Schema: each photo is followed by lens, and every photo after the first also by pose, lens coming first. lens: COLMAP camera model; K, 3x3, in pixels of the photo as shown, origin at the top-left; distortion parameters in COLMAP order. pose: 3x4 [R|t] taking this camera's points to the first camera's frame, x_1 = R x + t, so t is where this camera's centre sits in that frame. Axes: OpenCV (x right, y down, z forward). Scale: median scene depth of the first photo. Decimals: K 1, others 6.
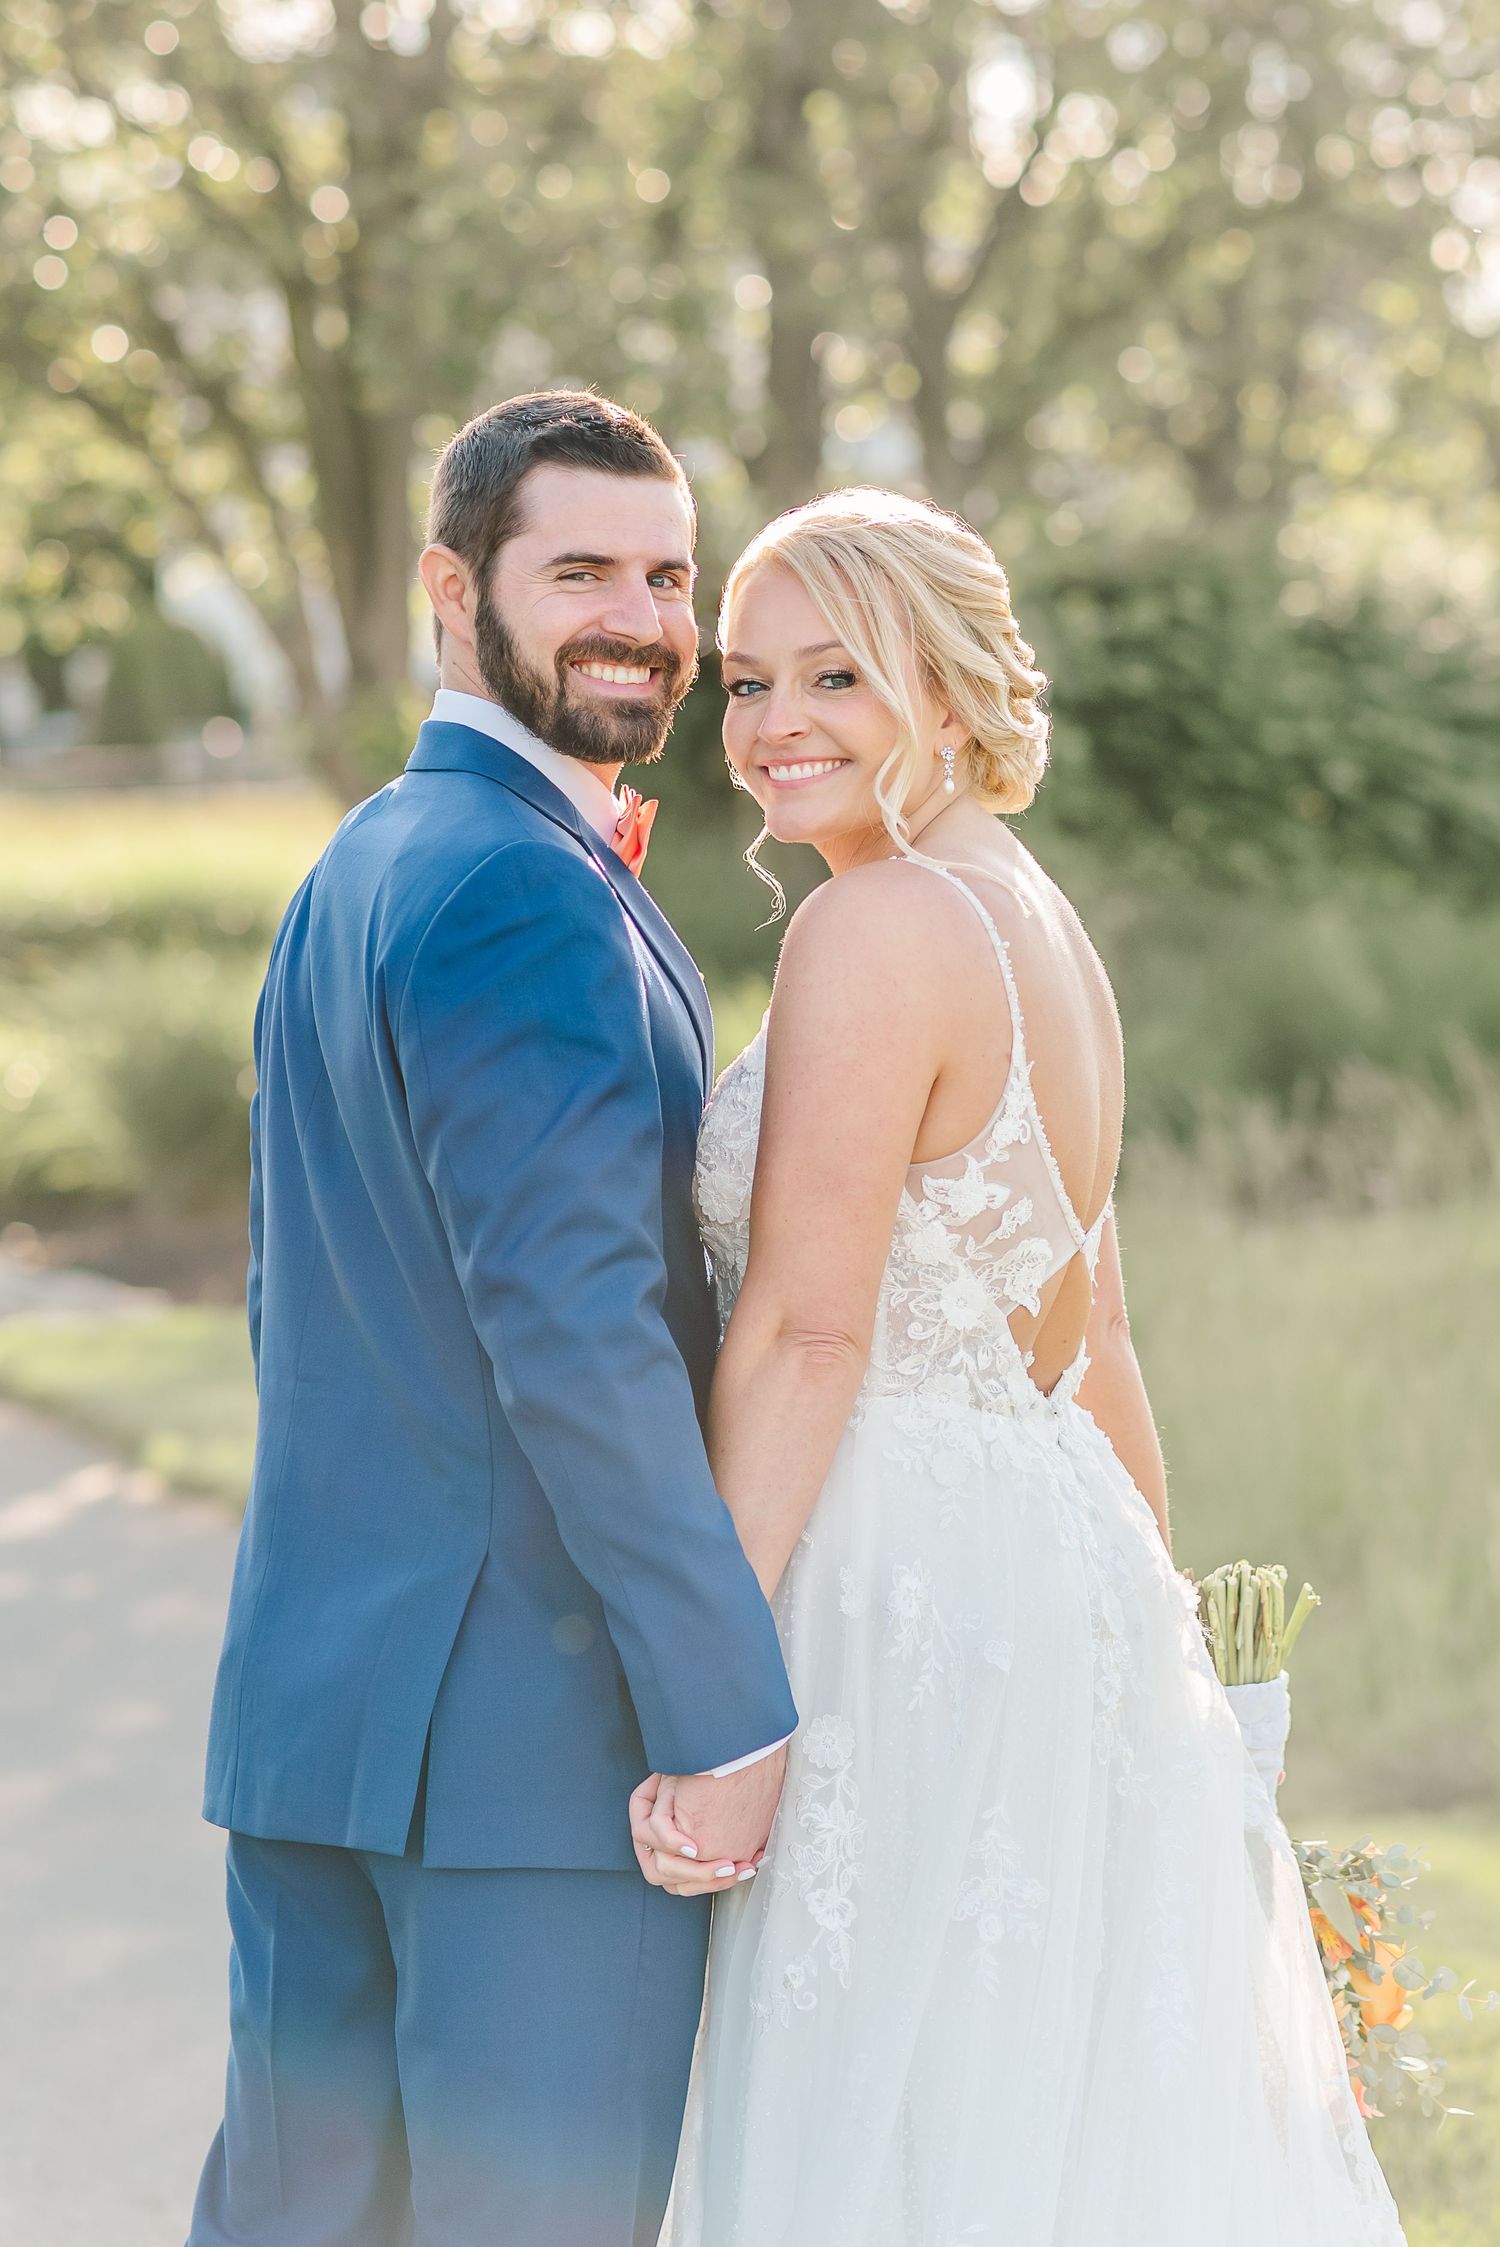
lens RADIAL K [[5581.7, 0, 750.3], [0, 5581.7, 1123.0], [0, 0, 1]] dist [-0.035597, 0.051489]
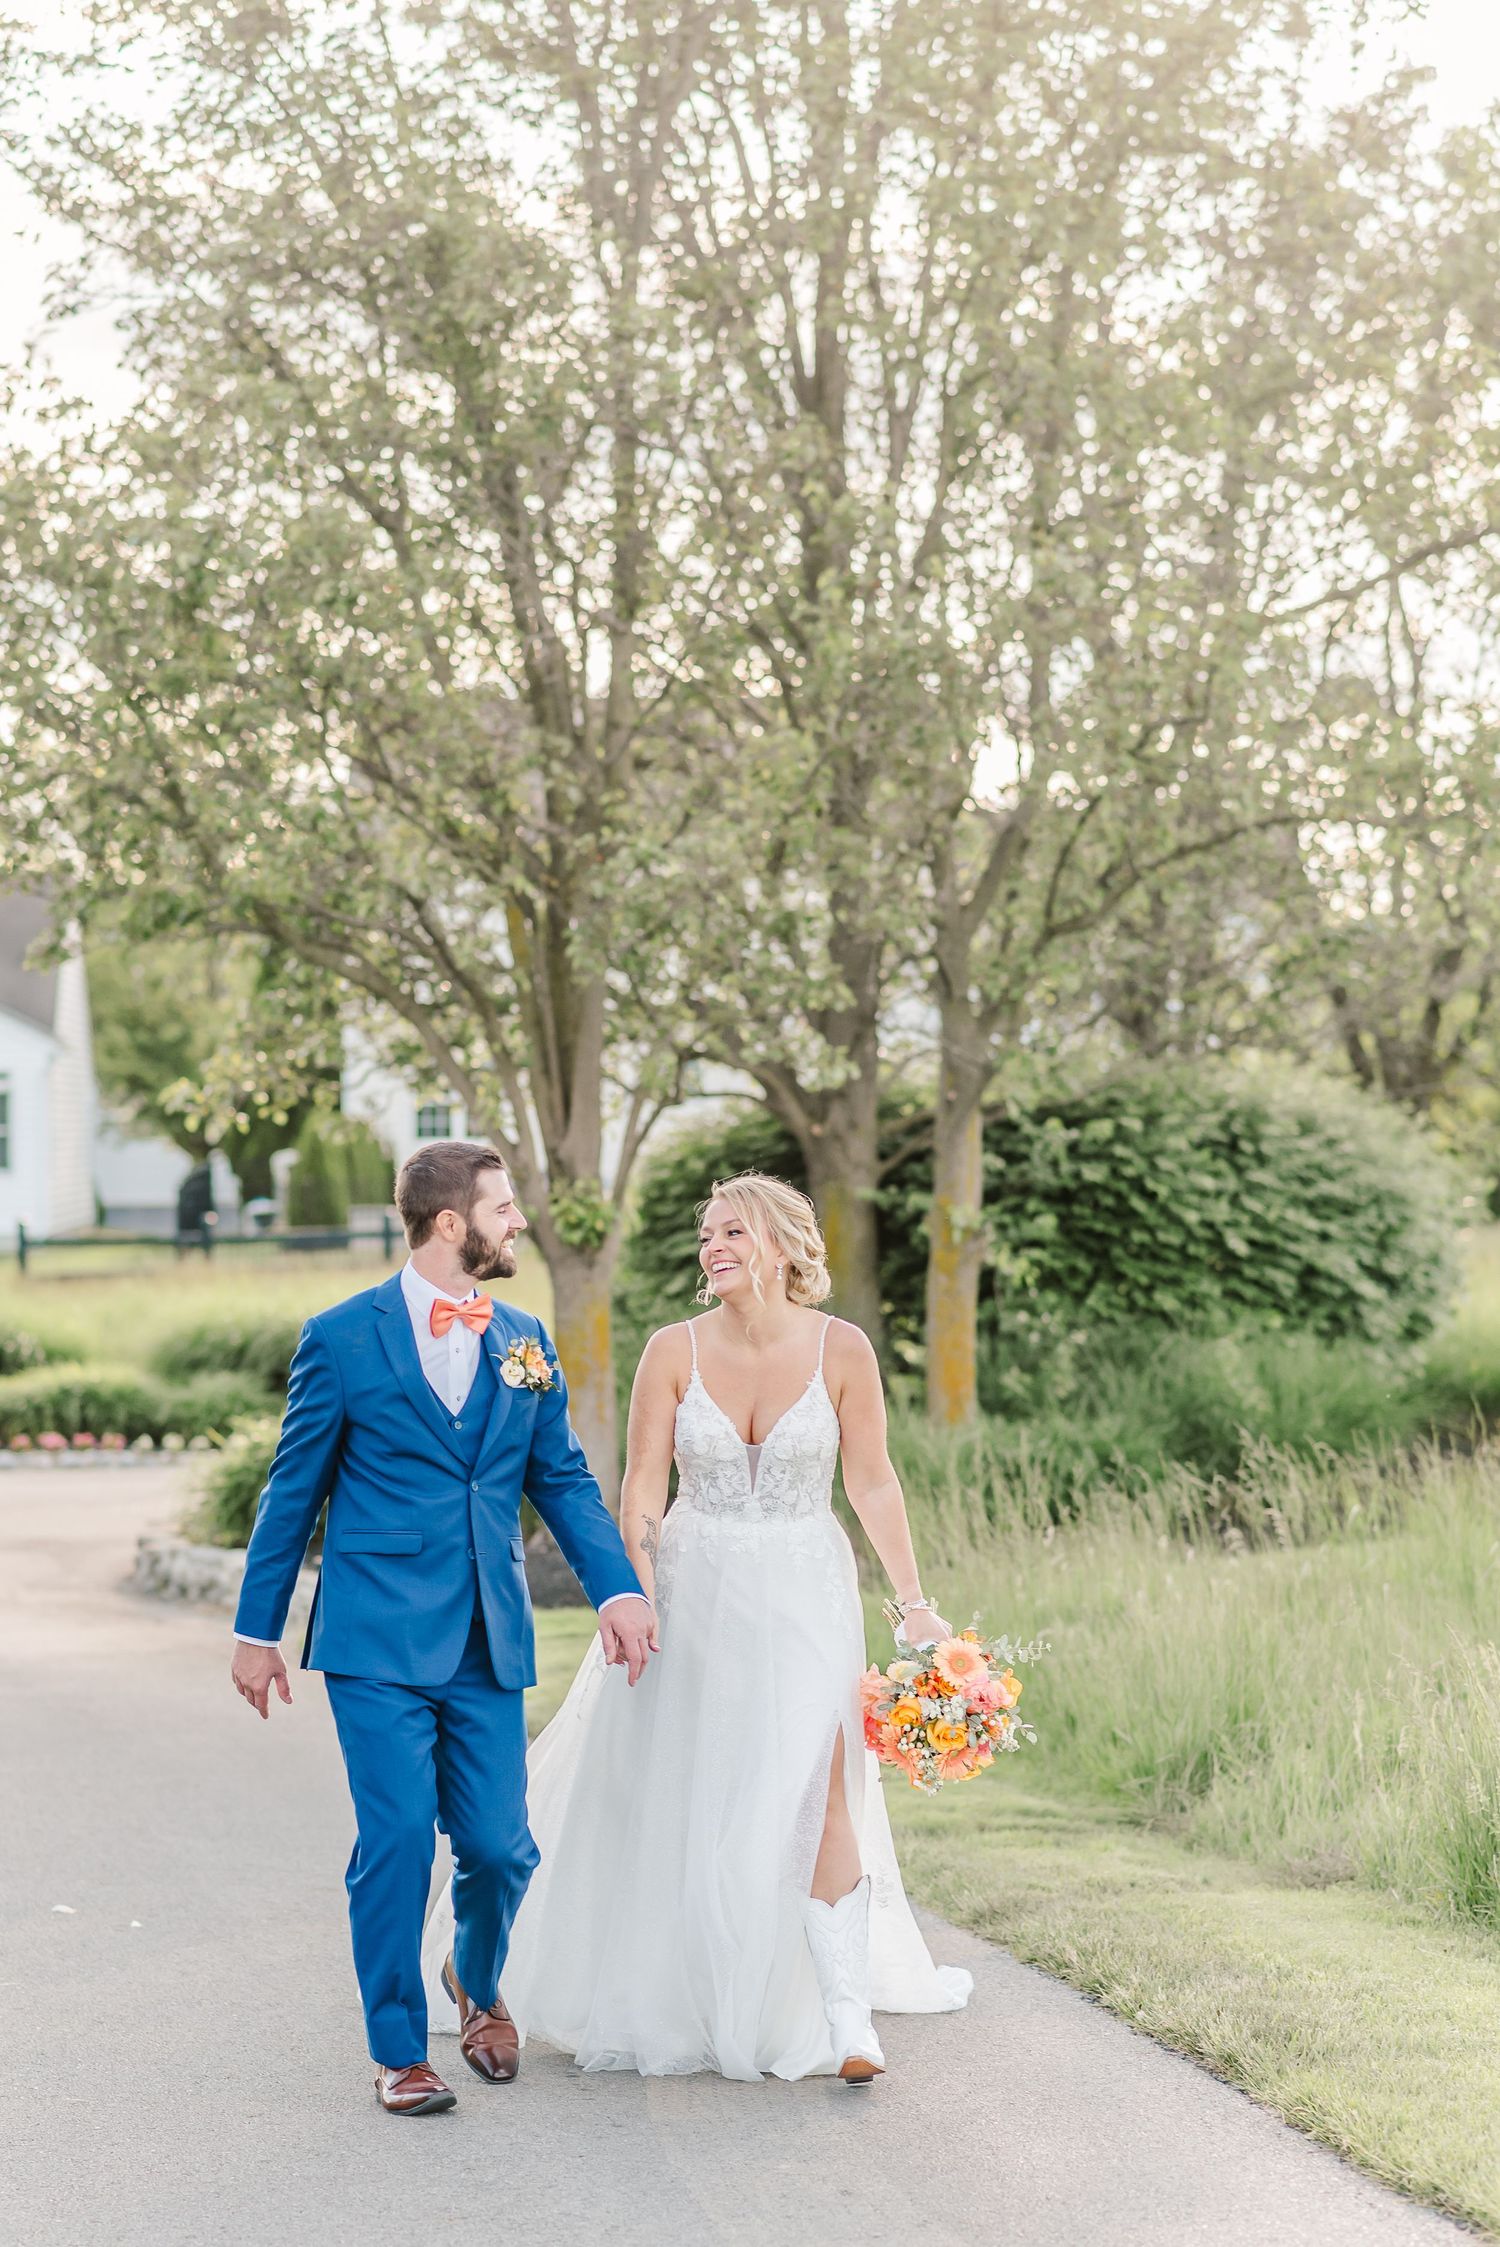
lens RADIAL K [[5581.7, 0, 750.3], [0, 5581.7, 1123.0], [0, 0, 1]] dist [-0.035597, 0.051489]
pose [[0.999551, 0.005963, 0.029349, -0.059879], [-0.003623, 0.996857, -0.079137, 0.020254], [-0.029729, 0.078996, 0.996432, -0.415613]]
